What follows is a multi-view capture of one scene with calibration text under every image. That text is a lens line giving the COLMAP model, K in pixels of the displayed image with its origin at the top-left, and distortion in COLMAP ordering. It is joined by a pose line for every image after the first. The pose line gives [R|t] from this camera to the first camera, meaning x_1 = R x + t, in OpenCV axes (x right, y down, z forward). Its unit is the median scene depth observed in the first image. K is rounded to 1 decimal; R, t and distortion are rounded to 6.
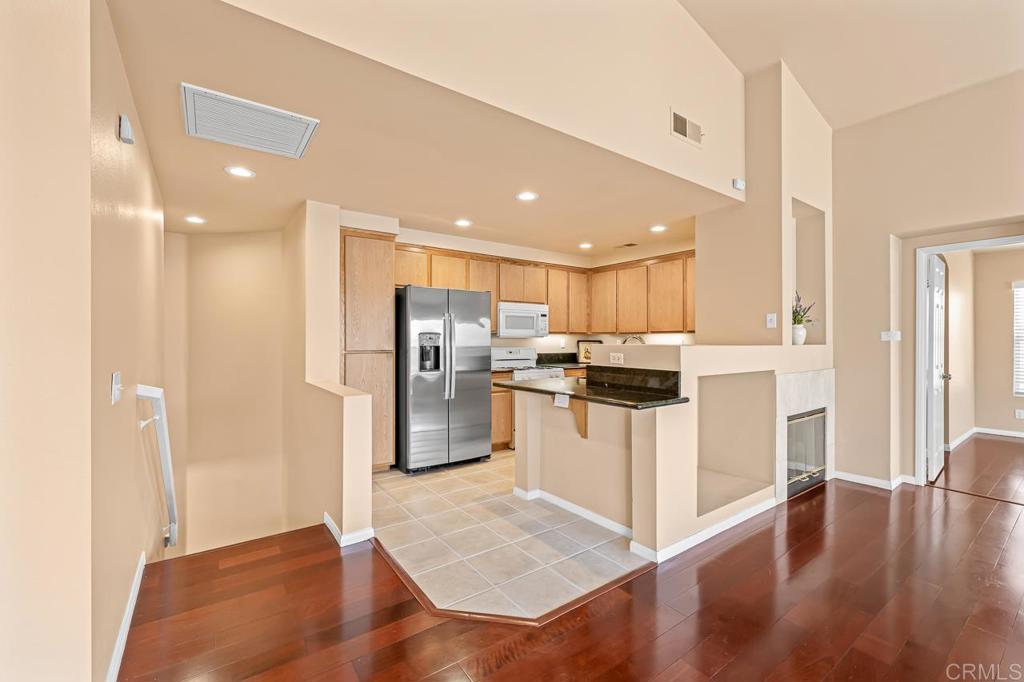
lens RADIAL K [[437.3, 0, 528.1], [0, 437.3, 339.4], [0, 0, 1]] dist [-0.001611, -0.000134]
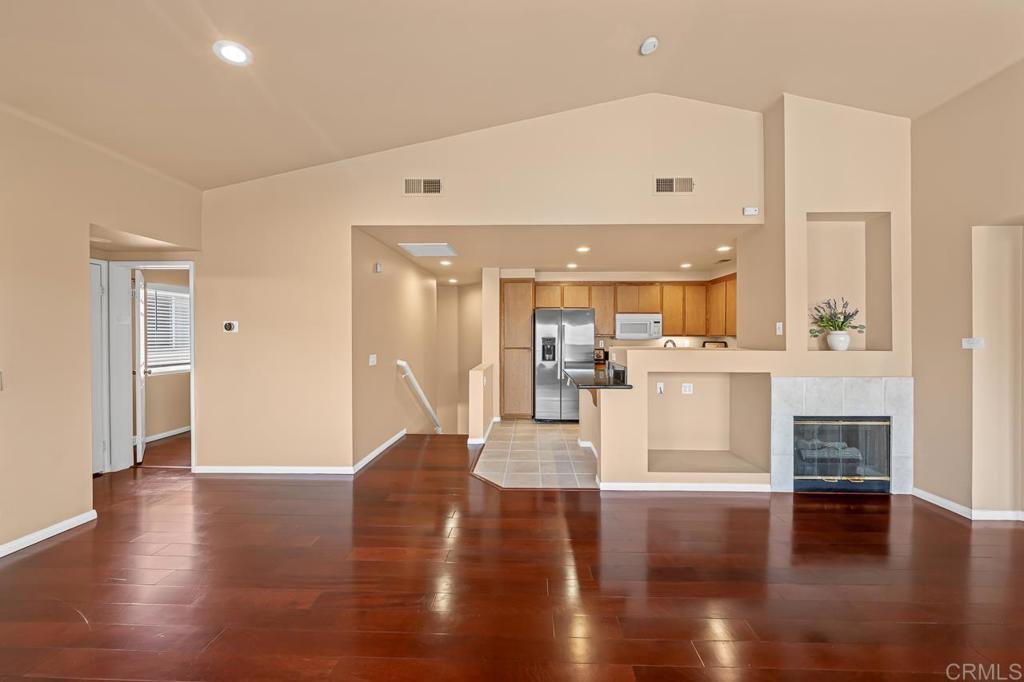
lens RADIAL K [[353.9, 0, 522.9], [0, 353.9, 338.8], [0, 0, 1]] dist [-0.002095, -0.000075]
pose [[0.793216, 0.005756, -0.608913, 0.500341], [-0.001101, 0.999967, 0.008017, -0.019550], [0.608939, -0.005689, 0.793196, -0.097297]]
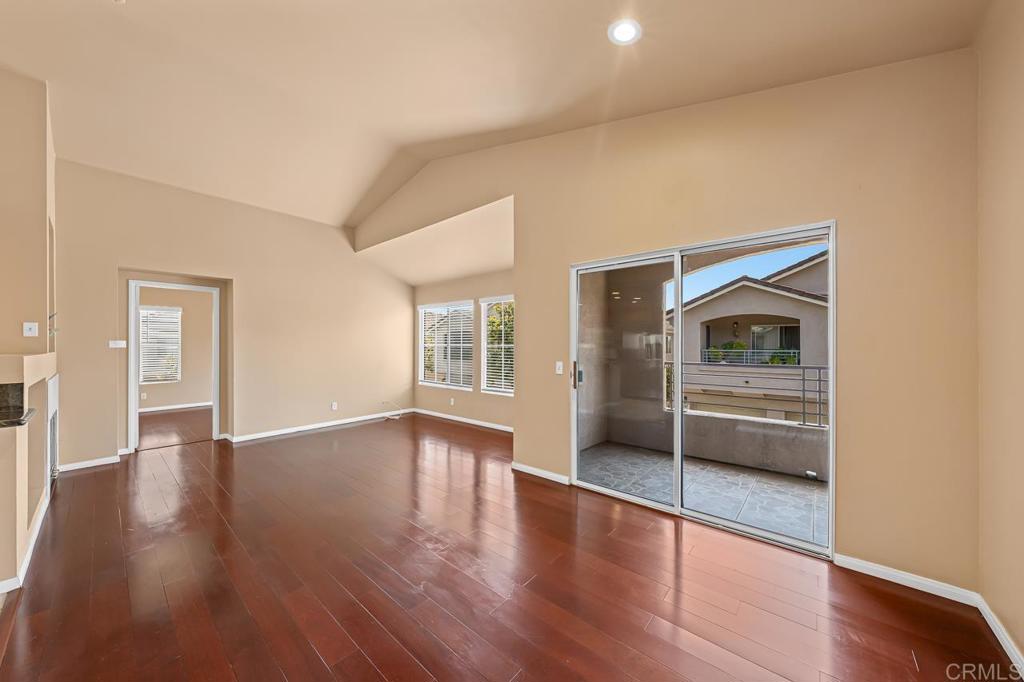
lens RADIAL K [[355.5, 0, 506.7], [0, 355.5, 343.5], [0, 0, 1]] dist [-0.000954, -0.000075]
pose [[-0.227046, 0.001413, 0.973883, -0.400488], [0.000597, 0.999999, -0.001311, -0.006998], [-0.973884, 0.000284, -0.227047, 0.111210]]
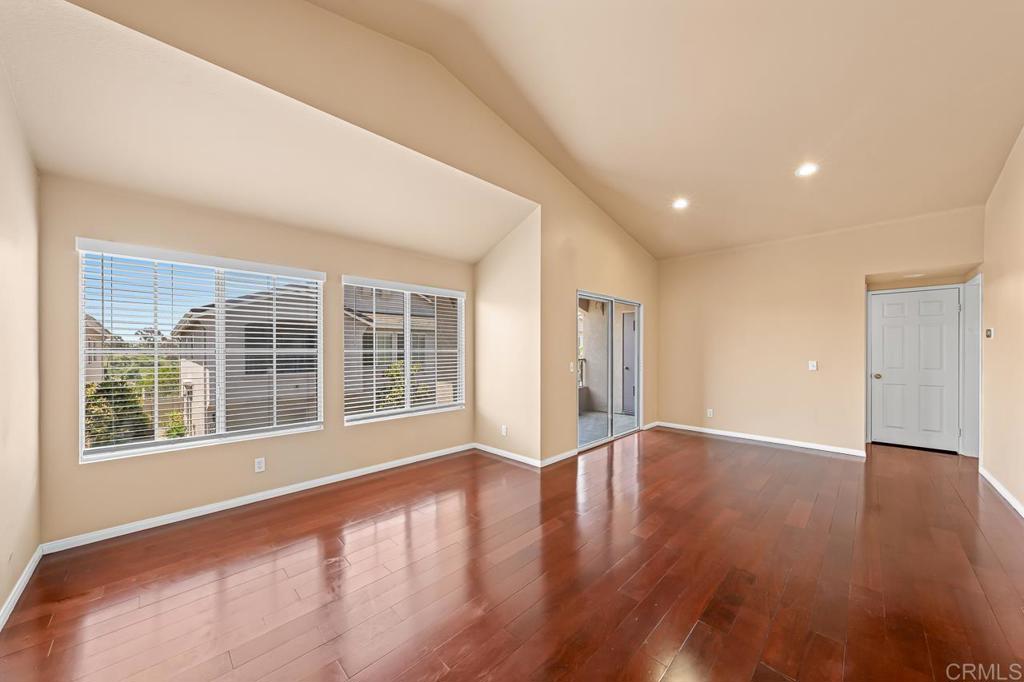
lens RADIAL K [[357.4, 0, 516.6], [0, 357.4, 352.7], [0, 0, 1]] dist [-0.000347, 0.000135]
pose [[-0.986801, 0.002269, -0.161921, 0.675819], [0.000615, 0.999947, 0.010263, -0.005424], [0.161936, 0.010028, -0.986750, 0.804575]]
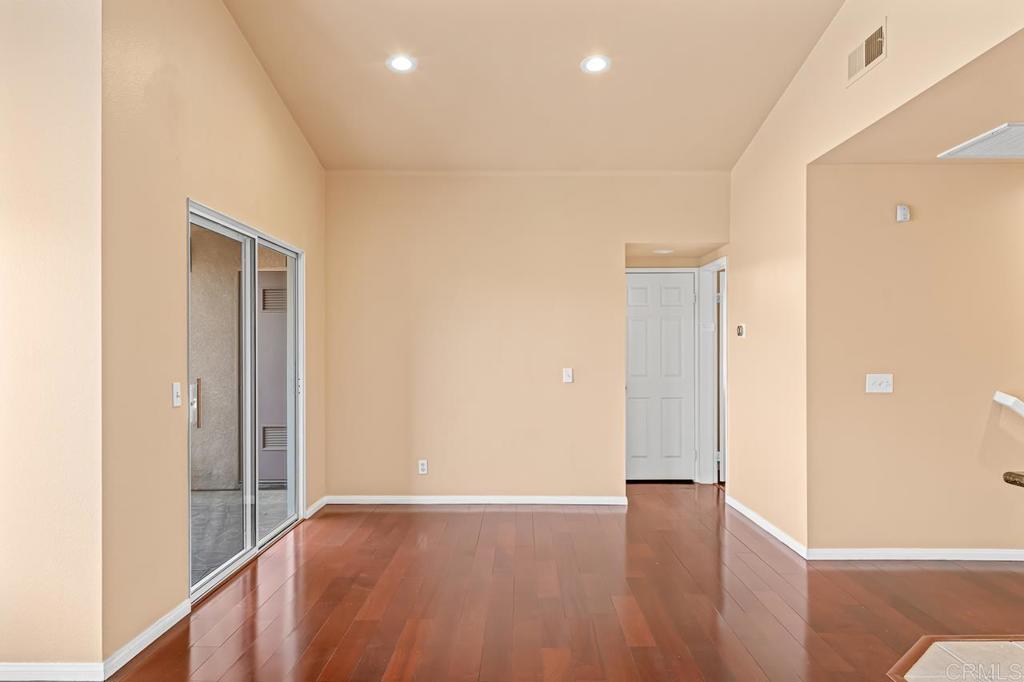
lens RADIAL K [[678.6, 0, 514.9], [0, 678.6, 351.4], [0, 0, 1]] dist [0.003096, 0.000654]
pose [[-0.596926, 0.001118, -0.802296, 0.742061], [-0.001173, 0.999997, 0.002267, -0.004066], [0.802296, 0.002294, -0.596922, 0.580955]]
